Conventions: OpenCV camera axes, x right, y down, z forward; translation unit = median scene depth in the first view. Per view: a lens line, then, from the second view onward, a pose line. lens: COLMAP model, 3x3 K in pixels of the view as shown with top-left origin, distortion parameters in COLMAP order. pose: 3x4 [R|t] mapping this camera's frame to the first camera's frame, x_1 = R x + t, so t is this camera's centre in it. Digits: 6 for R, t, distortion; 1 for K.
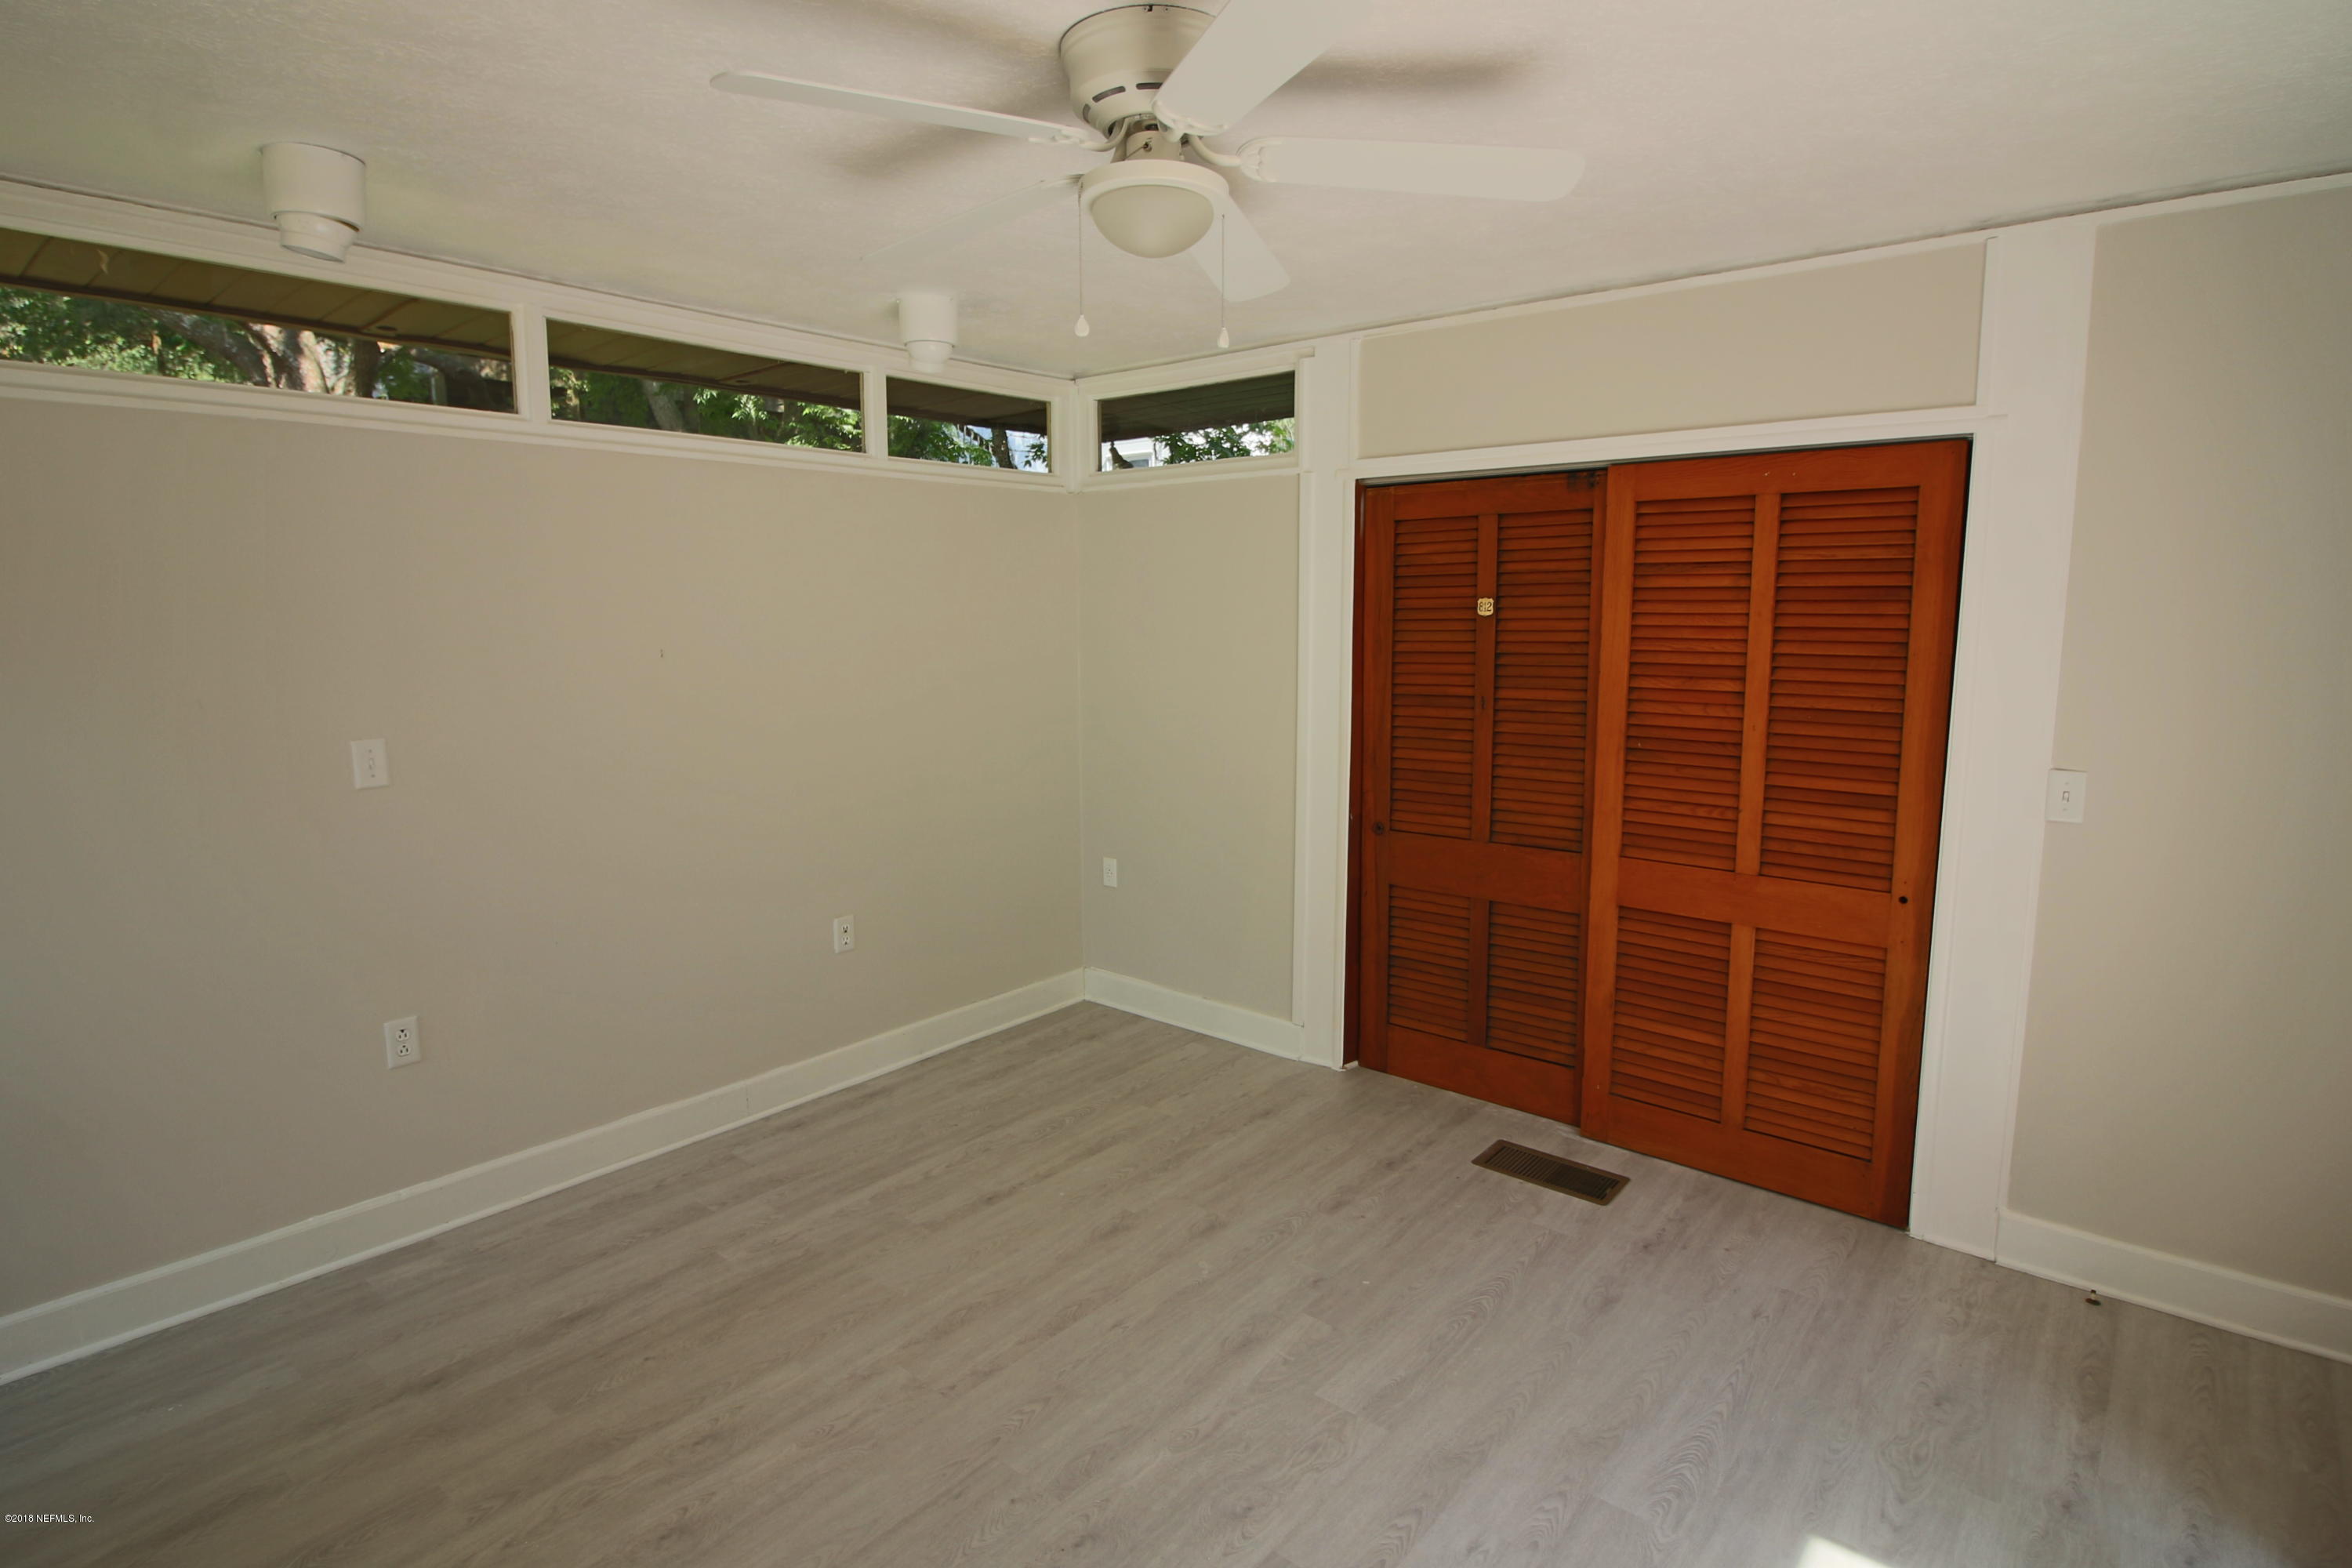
lens RADIAL K [[1208.2, 0, 1180.5], [0, 1208.2, 746.0], [0, 0, 1]] dist [0.003403, -0.018028]
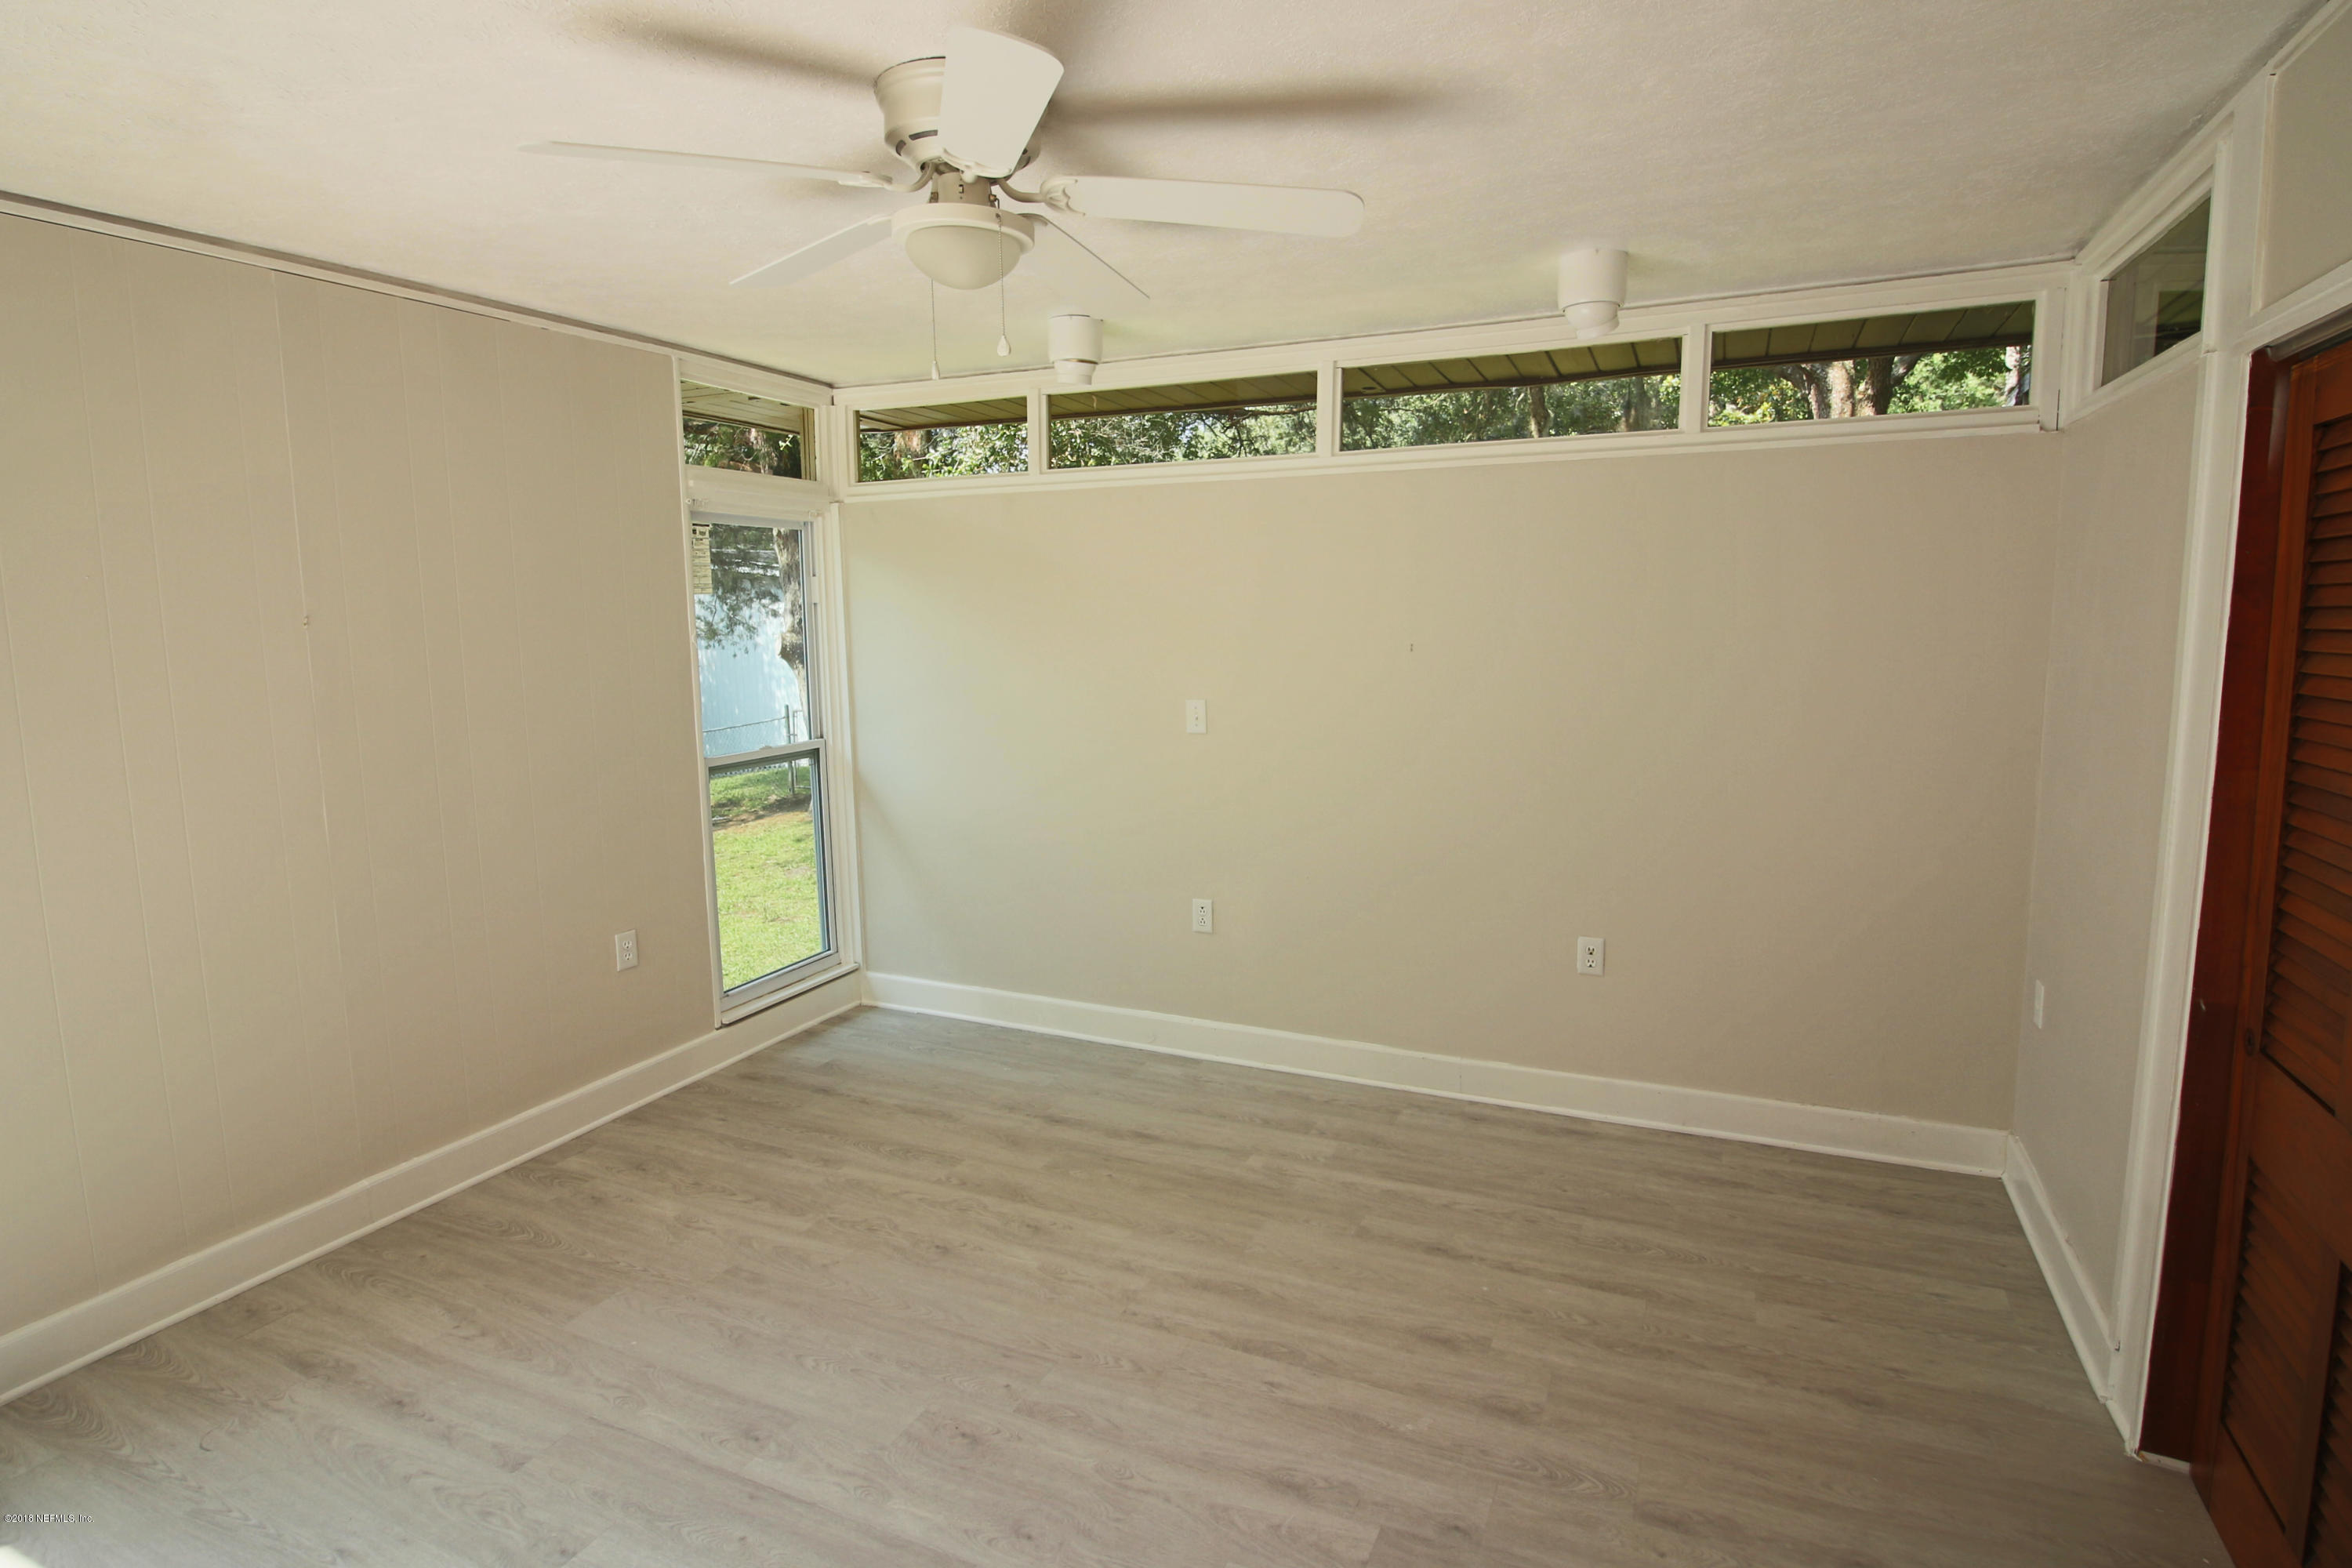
lens RADIAL K [[1199.7, 0, 1177.7], [0, 1199.7, 754.9], [0, 0, 1]] dist [-0.031971, 0.000466]
pose [[0.264452, 0.113866, -0.957653, 0.612919], [-0.104323, 0.990556, 0.088970, -0.055540], [0.958740, 0.076377, 0.273833, 0.538024]]
